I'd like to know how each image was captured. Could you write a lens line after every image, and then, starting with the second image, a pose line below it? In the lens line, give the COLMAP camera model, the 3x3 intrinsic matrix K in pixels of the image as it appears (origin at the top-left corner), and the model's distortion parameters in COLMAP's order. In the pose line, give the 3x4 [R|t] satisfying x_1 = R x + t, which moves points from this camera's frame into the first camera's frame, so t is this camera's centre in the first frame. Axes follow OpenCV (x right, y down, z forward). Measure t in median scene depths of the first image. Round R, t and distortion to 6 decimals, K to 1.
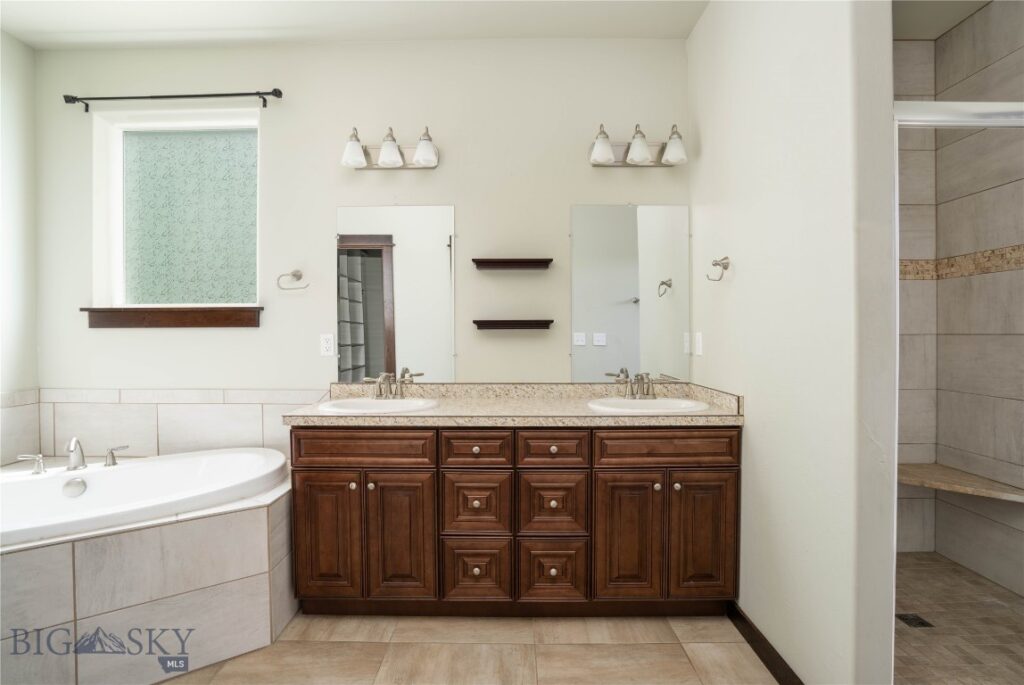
lens RADIAL K [[505.3, 0, 512.0], [0, 505.3, 342.5], [0, 0, 1]] dist [-0.052836, 0.021066]
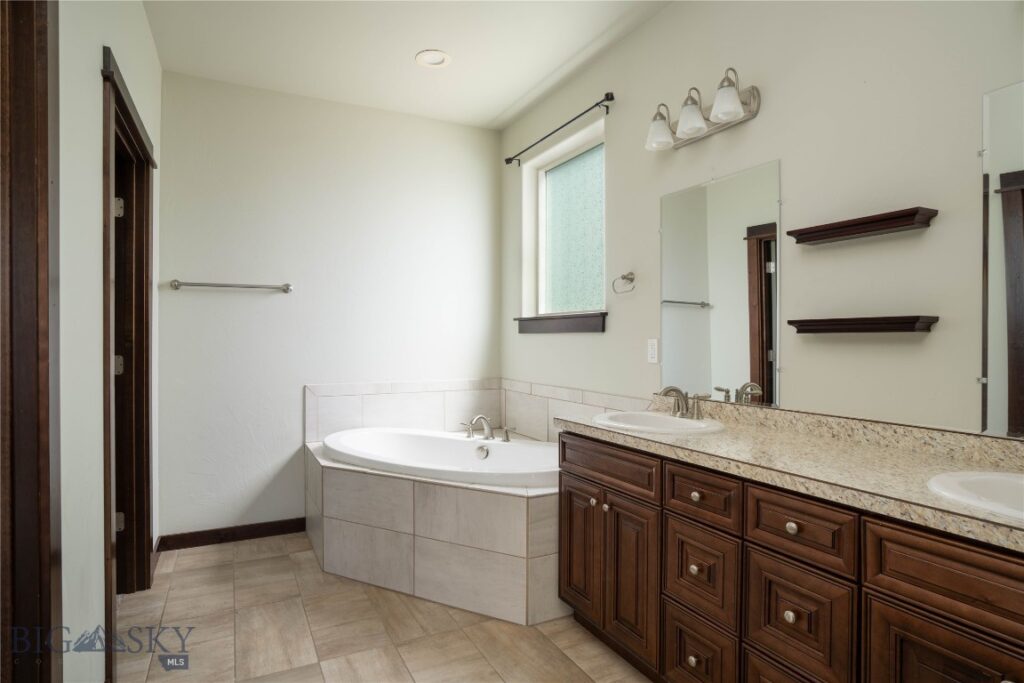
lens RADIAL K [[563.9, 0, 480.6], [0, 563.9, 343.1], [0, 0, 1]] dist [-0.048308, 0.036255]
pose [[0.412364, 0.009760, -0.910967, 0.537865], [-0.014777, 0.999883, 0.004023, -0.010731], [0.910899, 0.011802, 0.412460, 0.367699]]
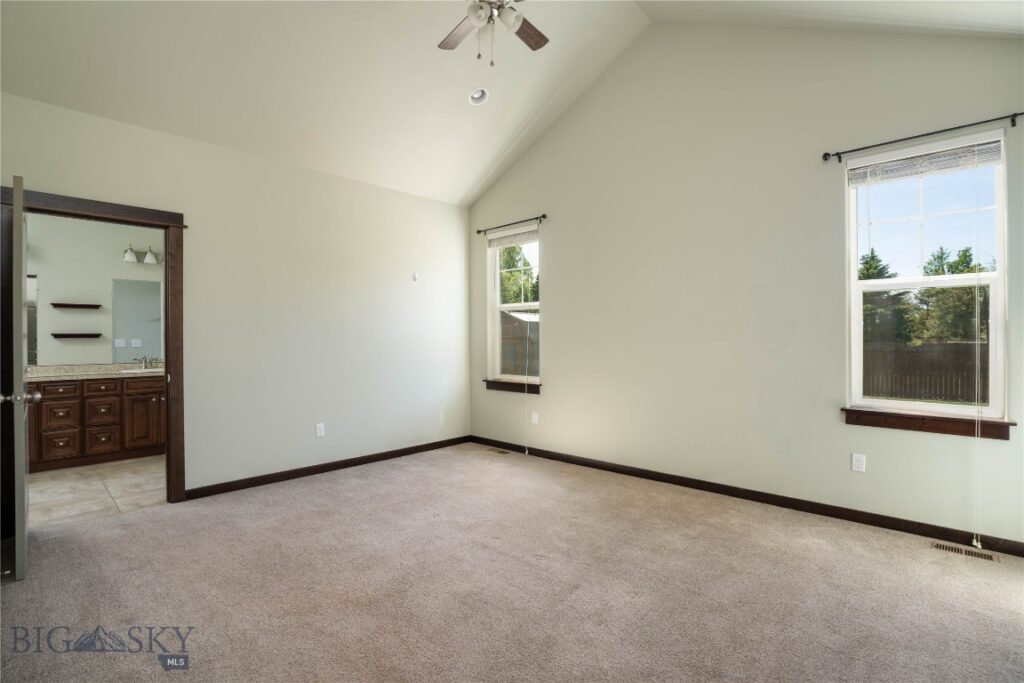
lens RADIAL K [[505.3, 0, 512.0], [0, 505.3, 341.5], [0, 0, 1]] dist [-0.052836, 0.021066]
pose [[0.711584, -0.004879, 0.702584, -0.177216], [0.013471, 0.999887, -0.006701, 0.029726], [-0.702472, 0.014233, 0.711569, -2.062386]]
